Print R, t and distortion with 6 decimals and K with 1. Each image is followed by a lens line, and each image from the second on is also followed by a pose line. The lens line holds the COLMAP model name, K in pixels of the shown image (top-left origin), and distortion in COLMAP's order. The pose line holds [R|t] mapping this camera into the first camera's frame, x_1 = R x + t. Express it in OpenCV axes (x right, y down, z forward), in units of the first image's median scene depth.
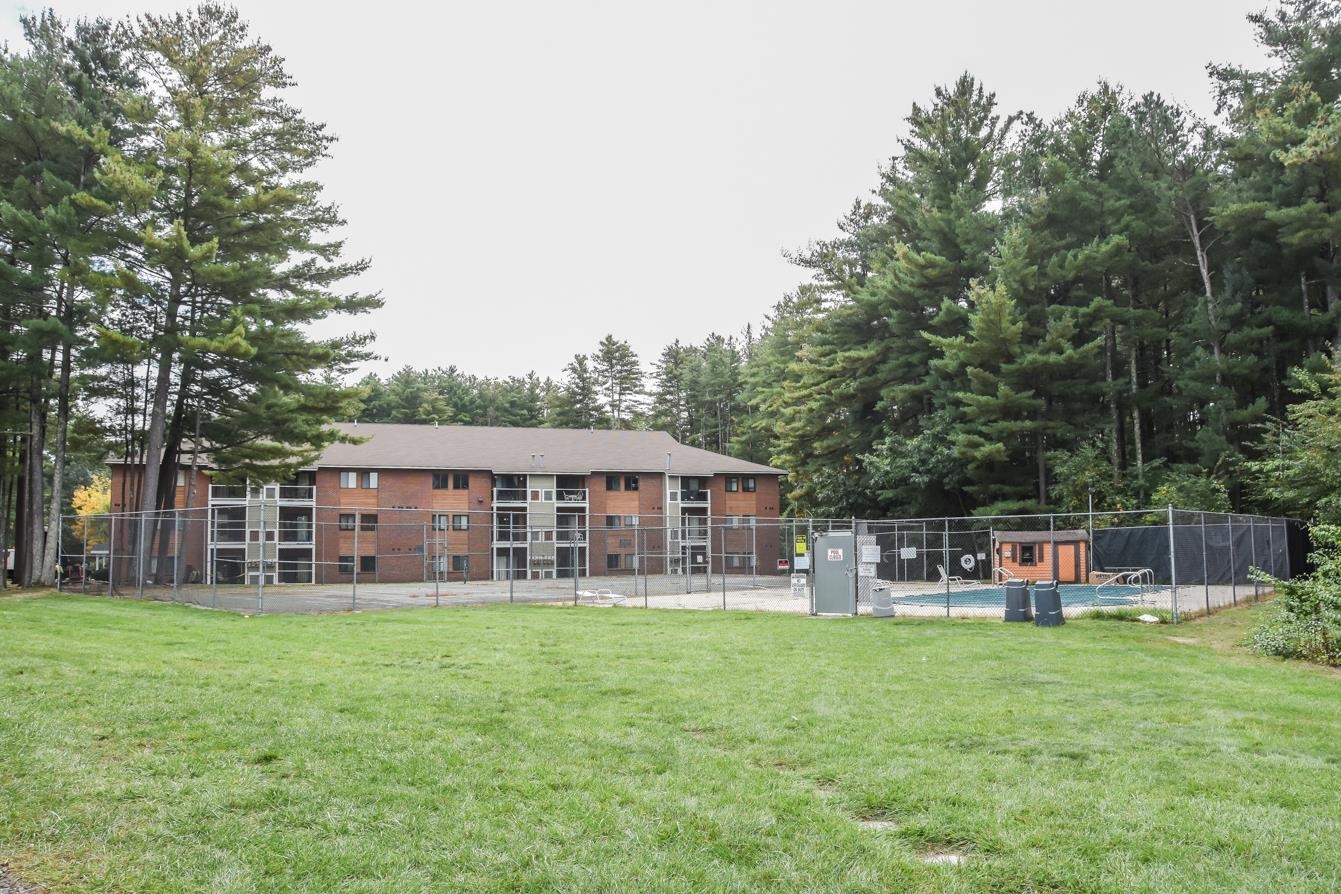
lens RADIAL K [[1096.1, 0, 671.0], [0, 1096.1, 476.6], [0, 0, 1]] dist [-0.149088, 0.156111]
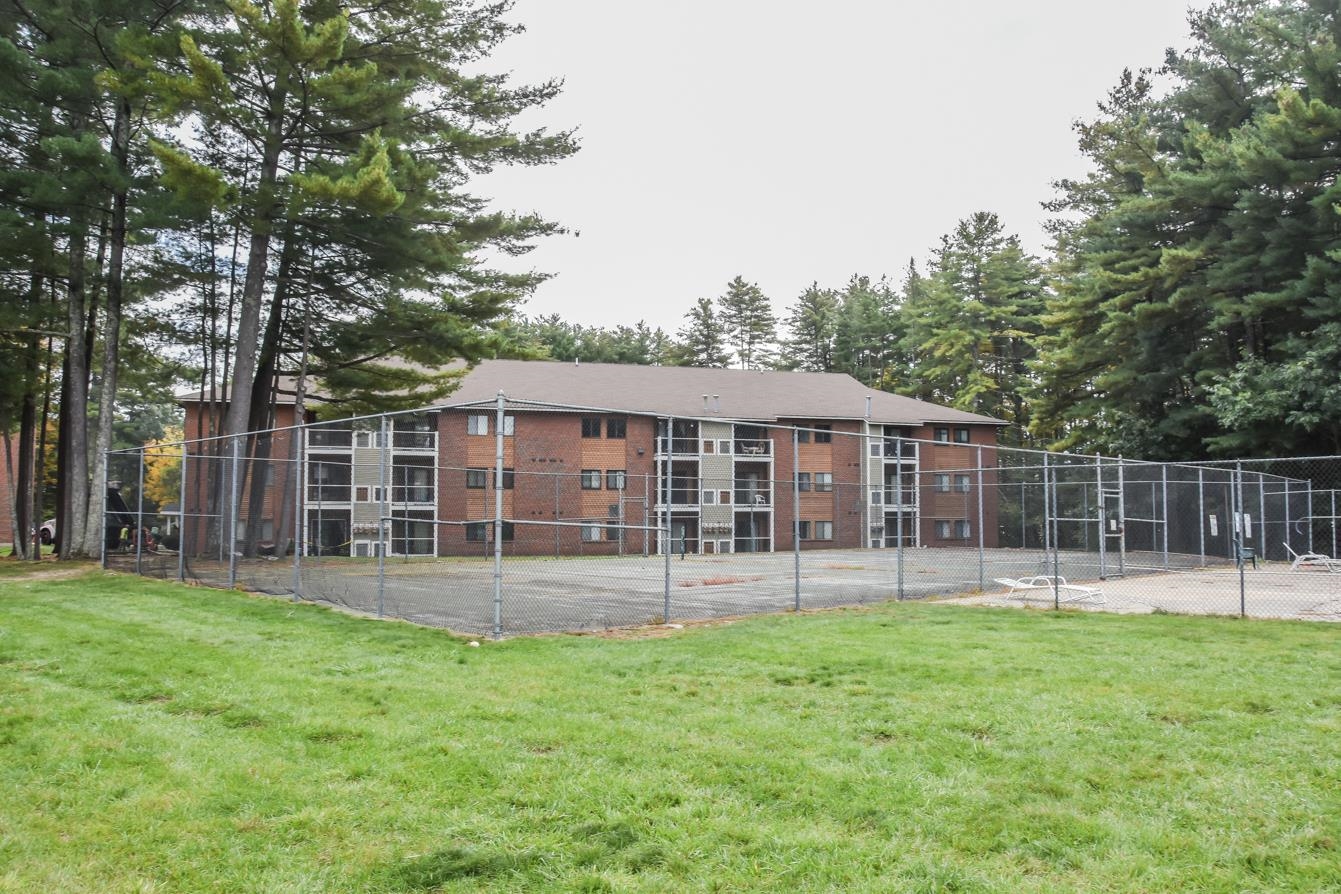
lens RADIAL K [[1096.1, 0, 671.0], [0, 1096.1, 476.6], [0, 0, 1]] dist [-0.149088, 0.156111]
pose [[0.998196, 0.008865, -0.059389, -0.104945], [-0.007246, 0.999598, 0.027413, 0.017376], [0.059608, -0.026933, 0.997858, 0.202687]]
